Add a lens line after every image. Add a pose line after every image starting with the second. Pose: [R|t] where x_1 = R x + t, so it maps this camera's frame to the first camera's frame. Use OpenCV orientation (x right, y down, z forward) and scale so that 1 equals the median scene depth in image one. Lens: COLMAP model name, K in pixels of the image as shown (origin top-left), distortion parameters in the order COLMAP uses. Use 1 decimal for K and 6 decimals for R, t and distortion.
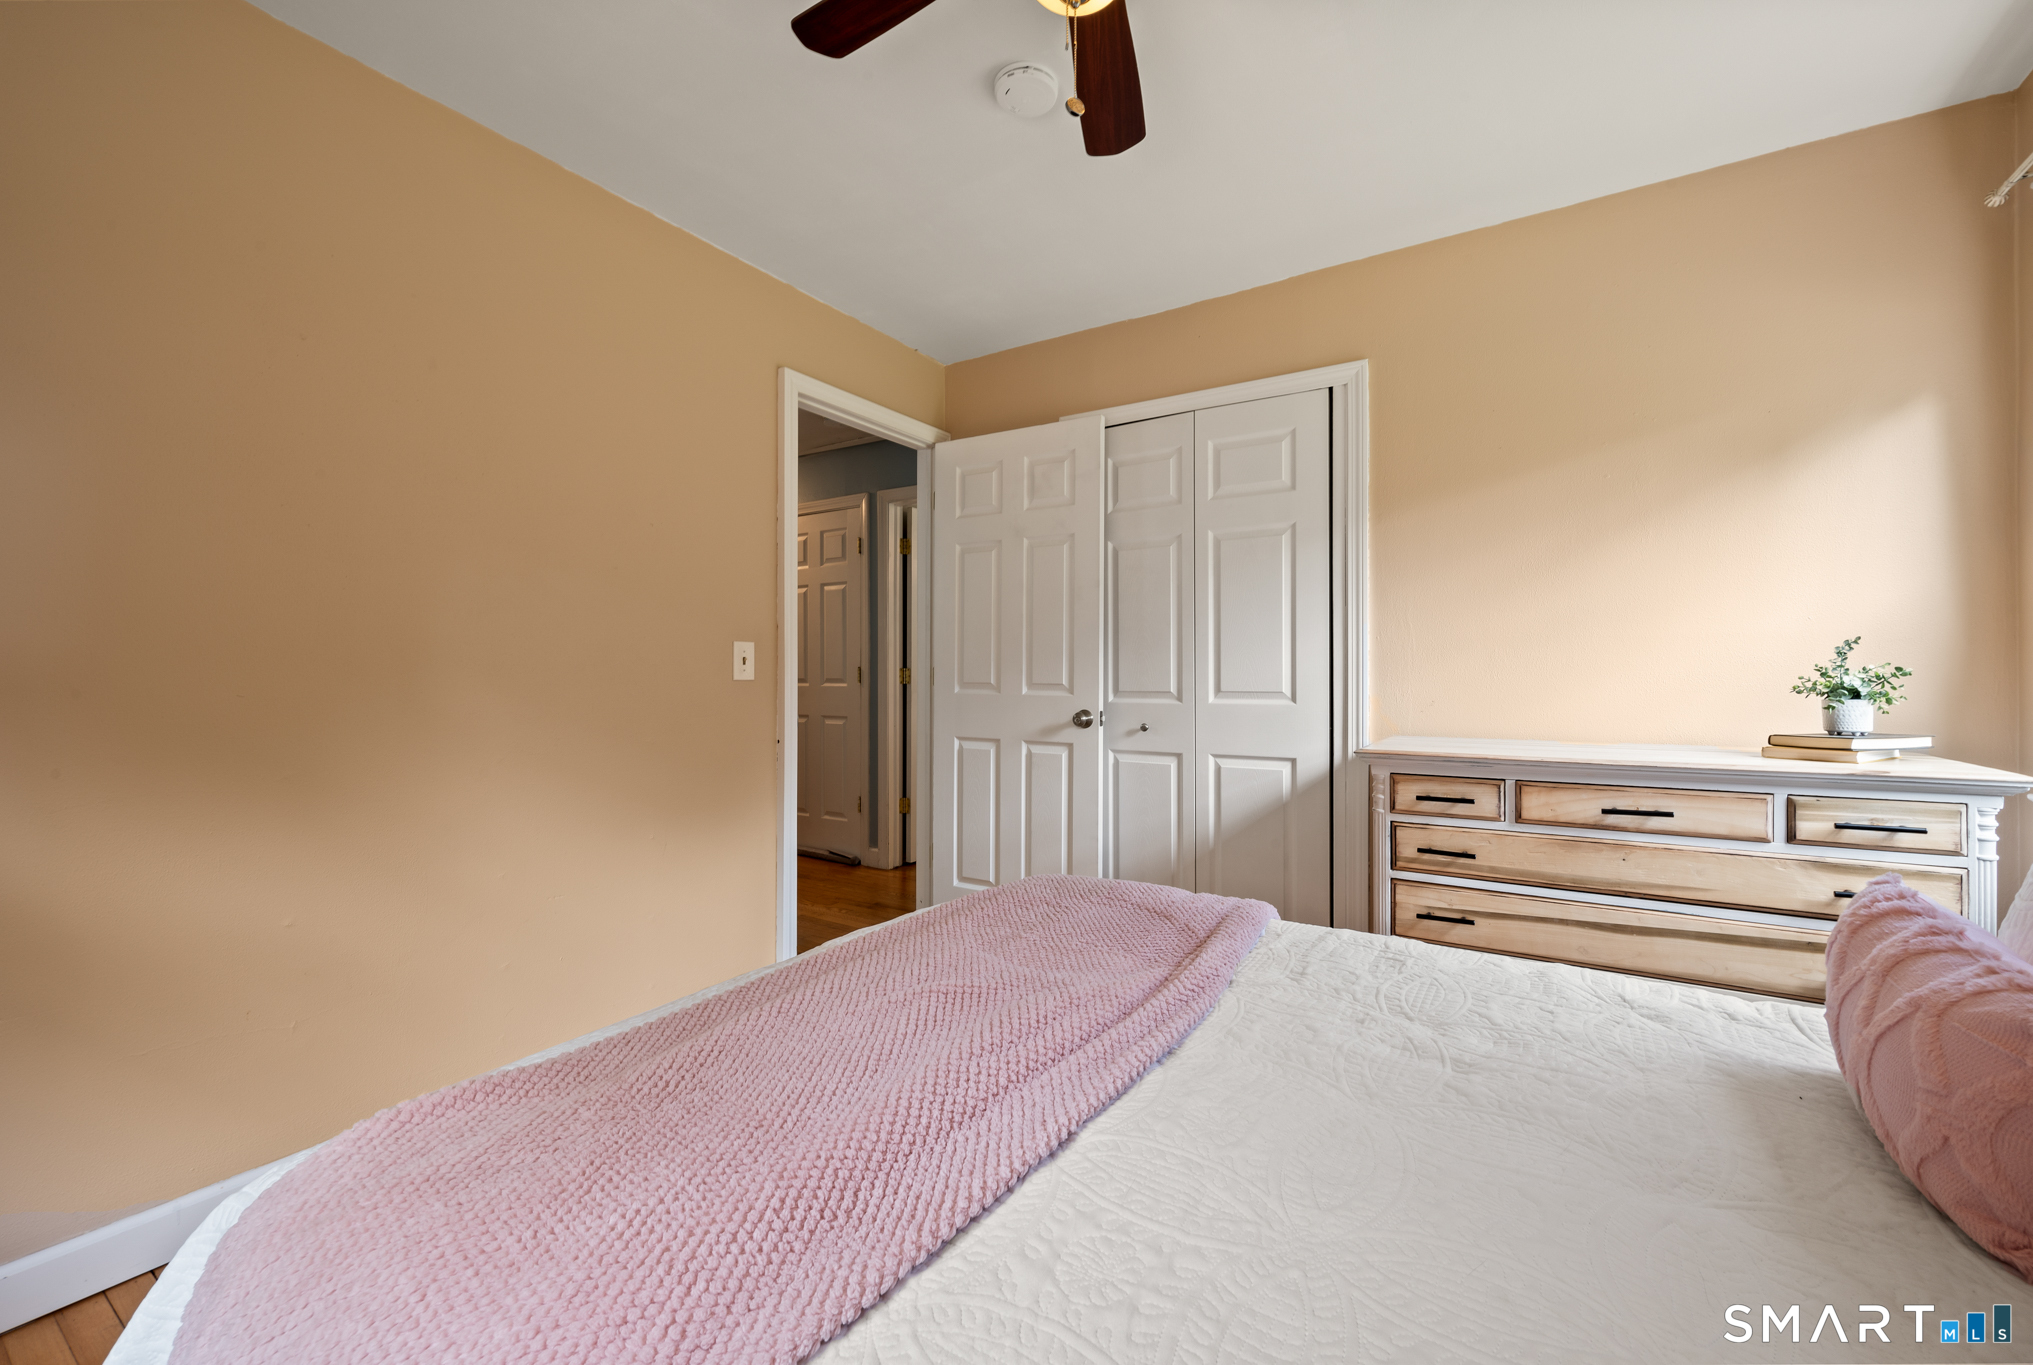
lens RADIAL K [[833.0, 0, 1016.5], [0, 833.0, 682.5], [0, 0, 1]] dist [0.000446, 0.000136]
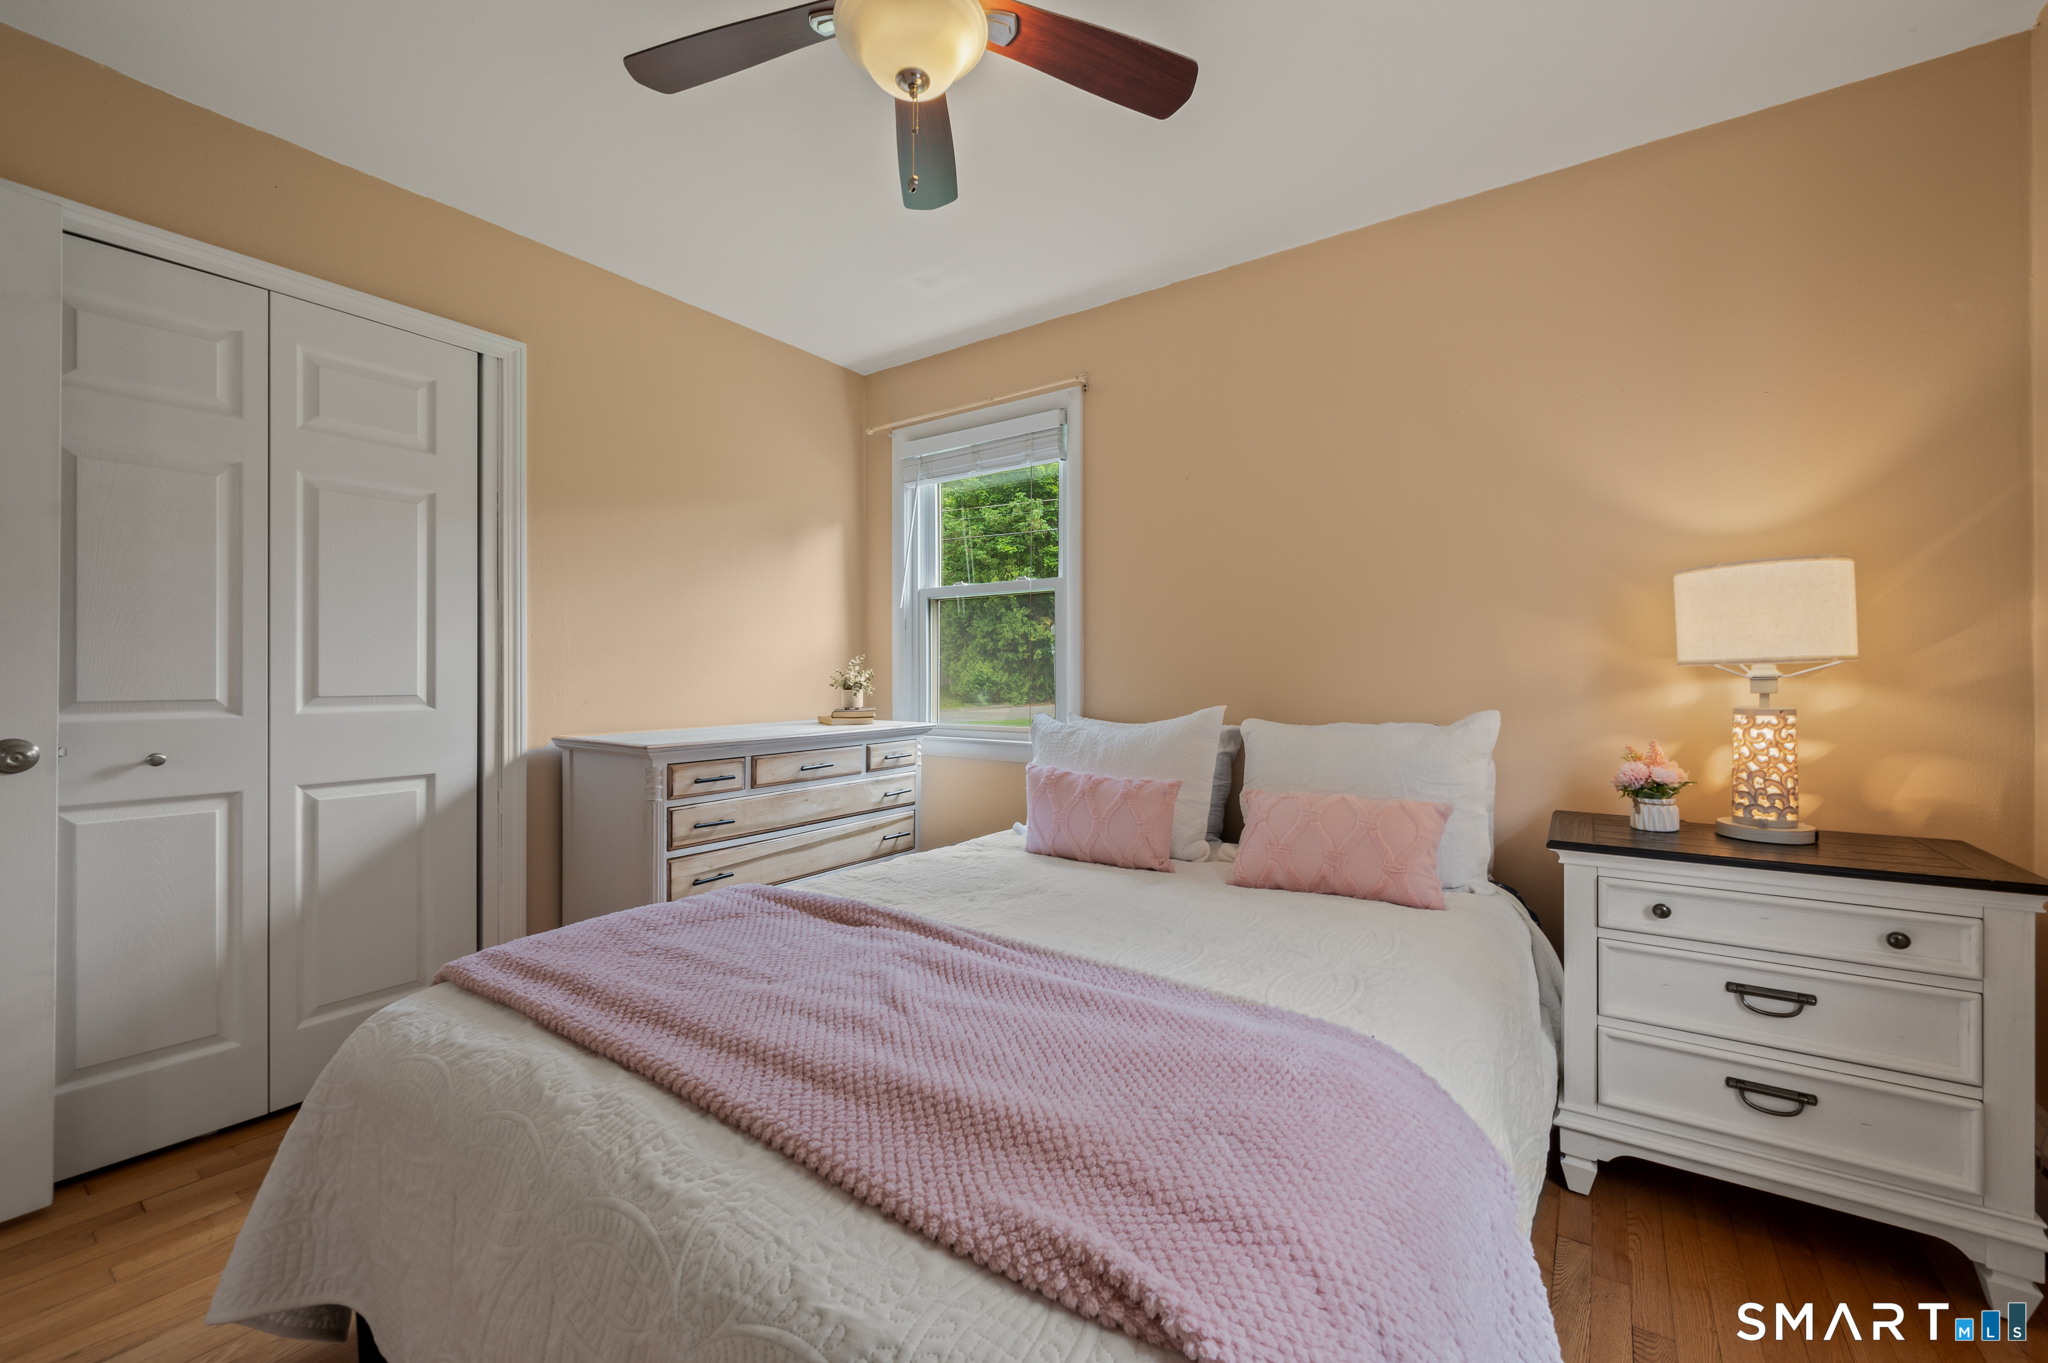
lens RADIAL K [[826.1, 0, 1063.8], [0, 826.1, 672.9], [0, 0, 1]] dist [0.000621, -0.000064]
pose [[-0.006444, 0.002616, 0.999976, -0.645956], [0.004701, 0.999986, -0.002585, -0.006661], [-0.999968, 0.004684, -0.006456, 0.479699]]
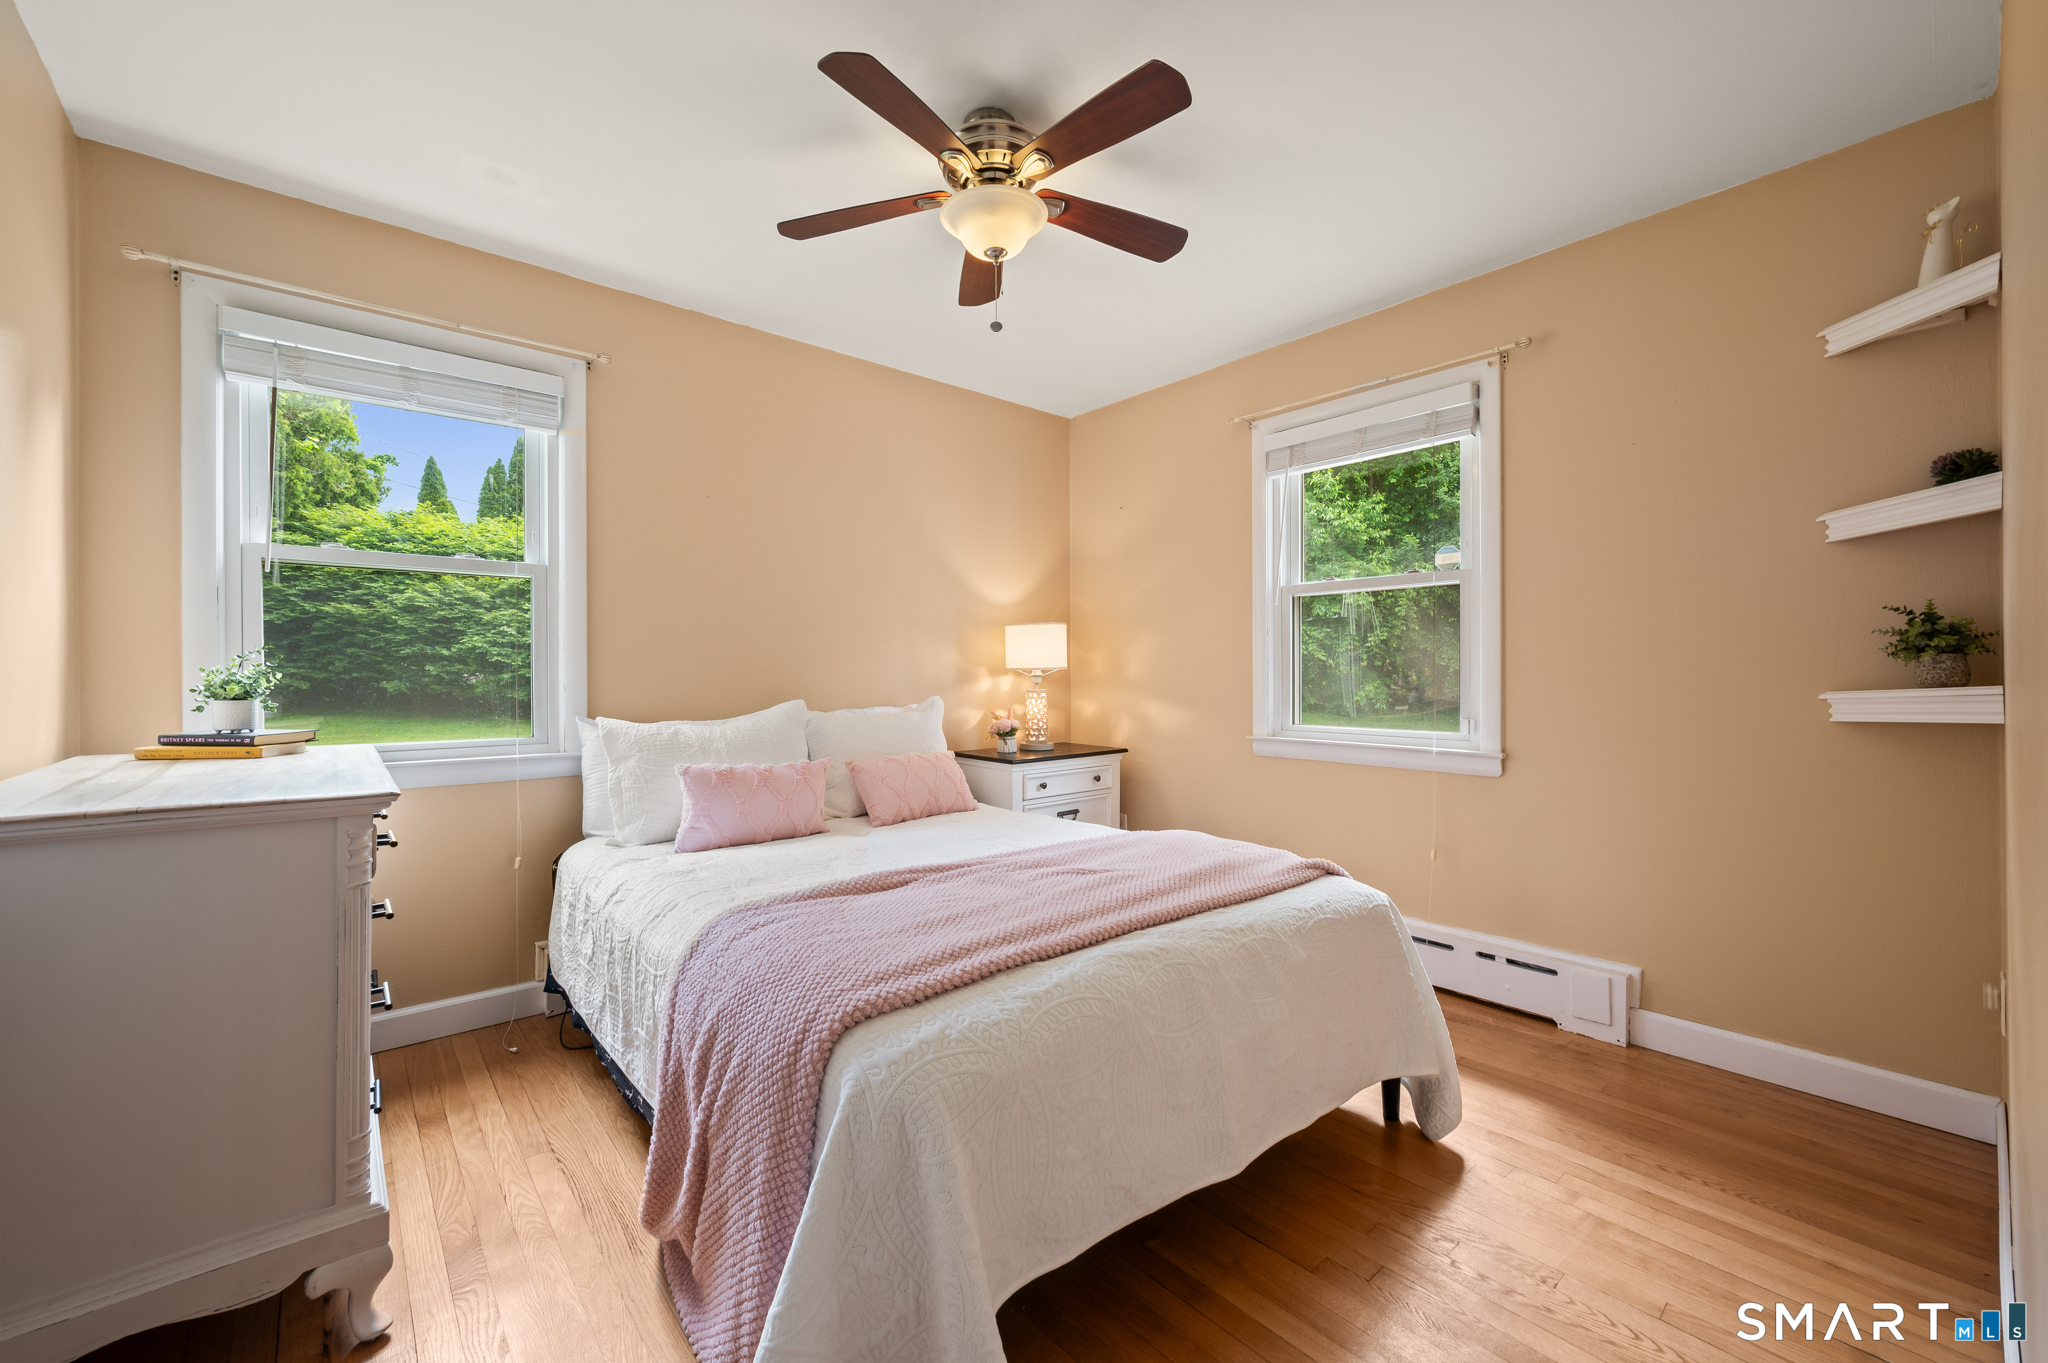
lens RADIAL K [[816.8, 0, 1025.5], [0, 816.8, 675.8], [0, 0, 1]] dist [0.000564, -0.000046]
pose [[-0.970220, -0.002743, 0.242211, -0.226521], [-0.000800, 0.999967, 0.008120, -0.016034], [-0.242226, 0.007684, -0.970190, 1.521760]]
